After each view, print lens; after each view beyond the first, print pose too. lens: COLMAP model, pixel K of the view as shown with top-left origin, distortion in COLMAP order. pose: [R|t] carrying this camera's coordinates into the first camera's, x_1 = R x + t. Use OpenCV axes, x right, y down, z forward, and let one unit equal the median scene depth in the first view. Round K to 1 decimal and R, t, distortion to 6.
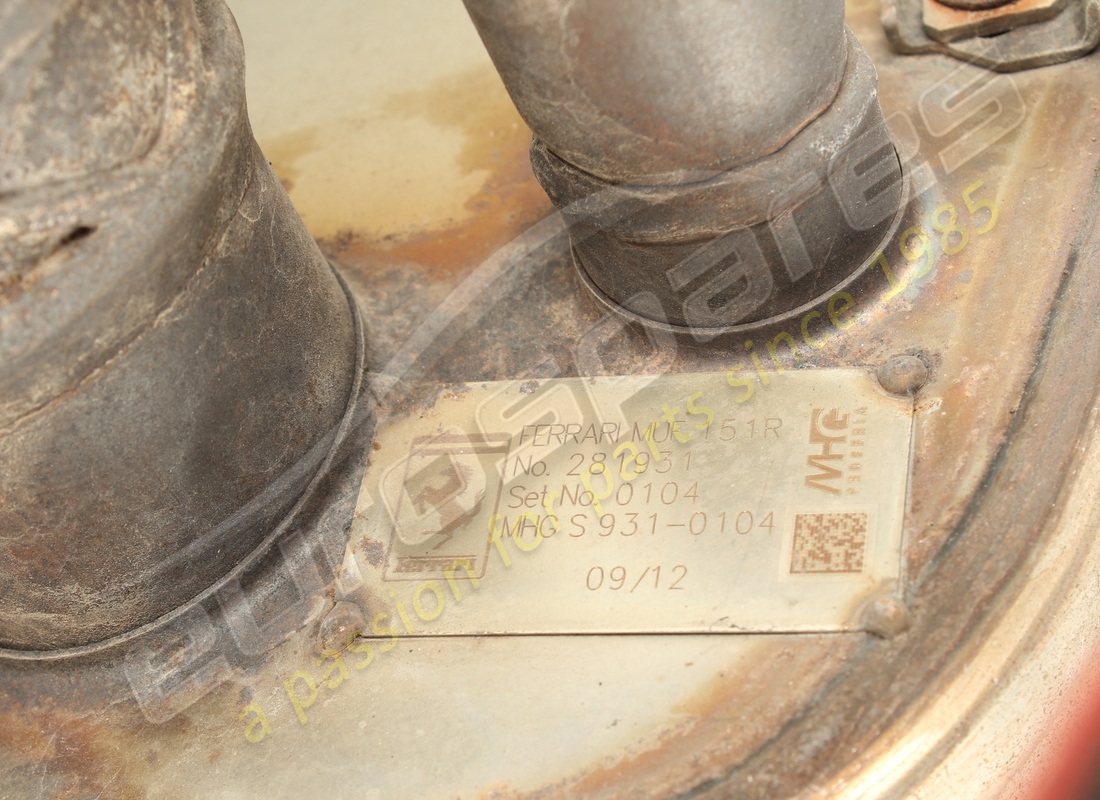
lens RADIAL K [[2185.4, 0, 549.6], [0, 2185.4, 400.9], [0, 0, 1]] dist [0.015336, 0.000000]
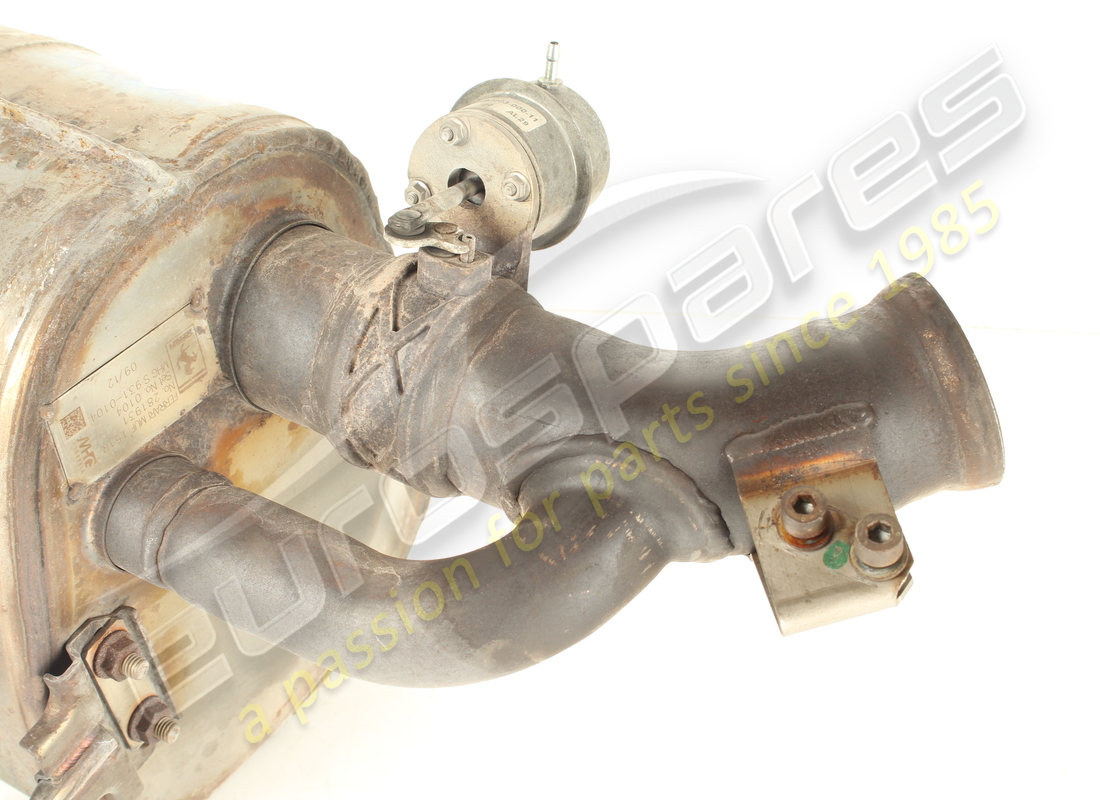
lens RADIAL K [[1772.2, 0, 549.0], [0, 1772.2, 395.5], [0, 0, 1]] dist [-0.035815, 0.000000]
pose [[-0.774341, 0.549578, -0.313625, 0.328131], [-0.523992, -0.834774, -0.169071, 0.149818], [-0.354724, 0.033418, 0.934374, -1.252173]]
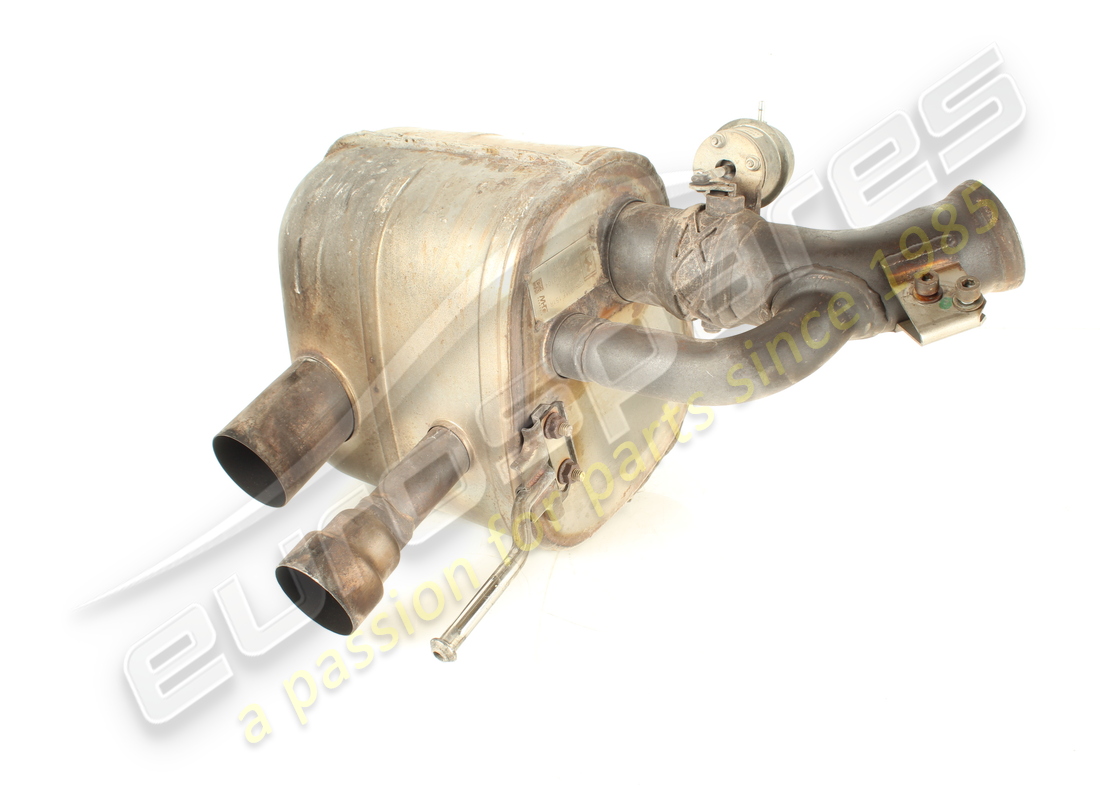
lens RADIAL K [[1147.5, 0, 549.2], [0, 1147.5, 402.4], [0, 0, 1]] dist [-0.102527, 0.000000]
pose [[-0.774750, 0.549734, -0.312340, 1.098162], [-0.579061, -0.815283, 0.001404, -0.180403], [-0.253873, 0.181952, 0.949969, -1.578835]]
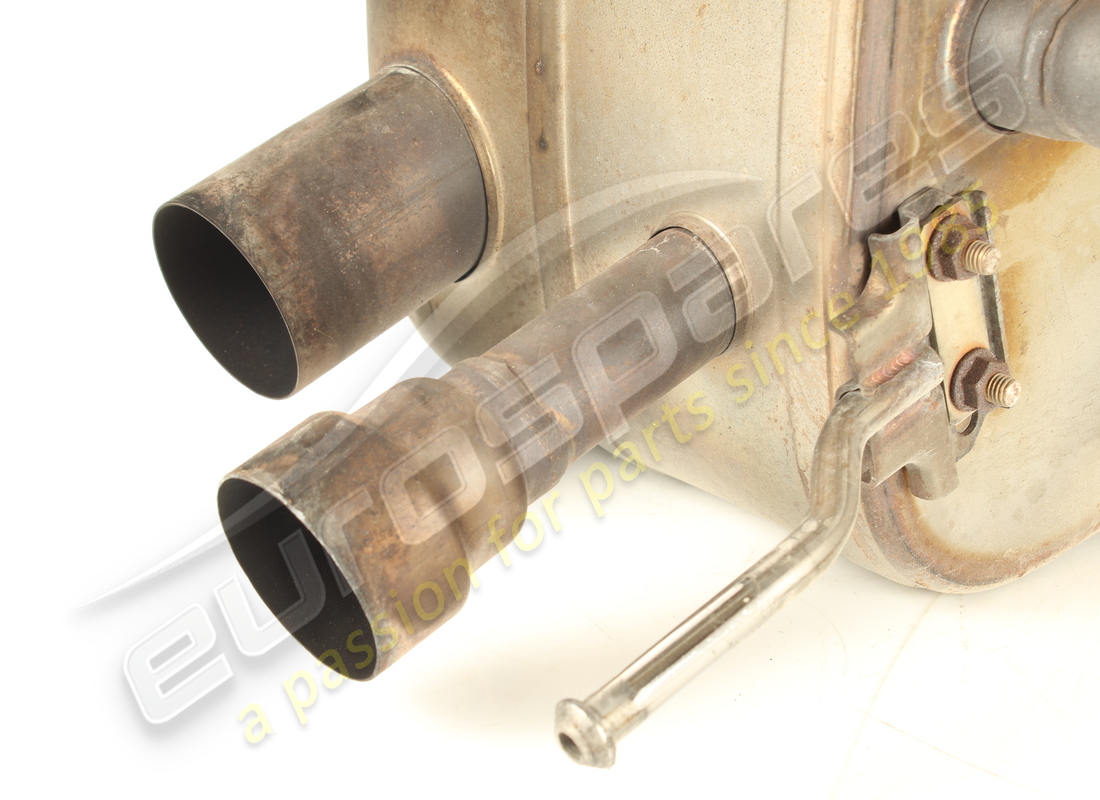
lens RADIAL K [[2236.0, 0, 554.2], [0, 2236.0, 397.2], [0, 0, 1]] dist [-0.004321, 0.000000]
pose [[-0.886471, 0.431610, -0.166980, 1.010626], [-0.456079, -0.875975, 0.157033, -0.526059], [-0.078493, 0.215362, 0.973375, -0.941168]]
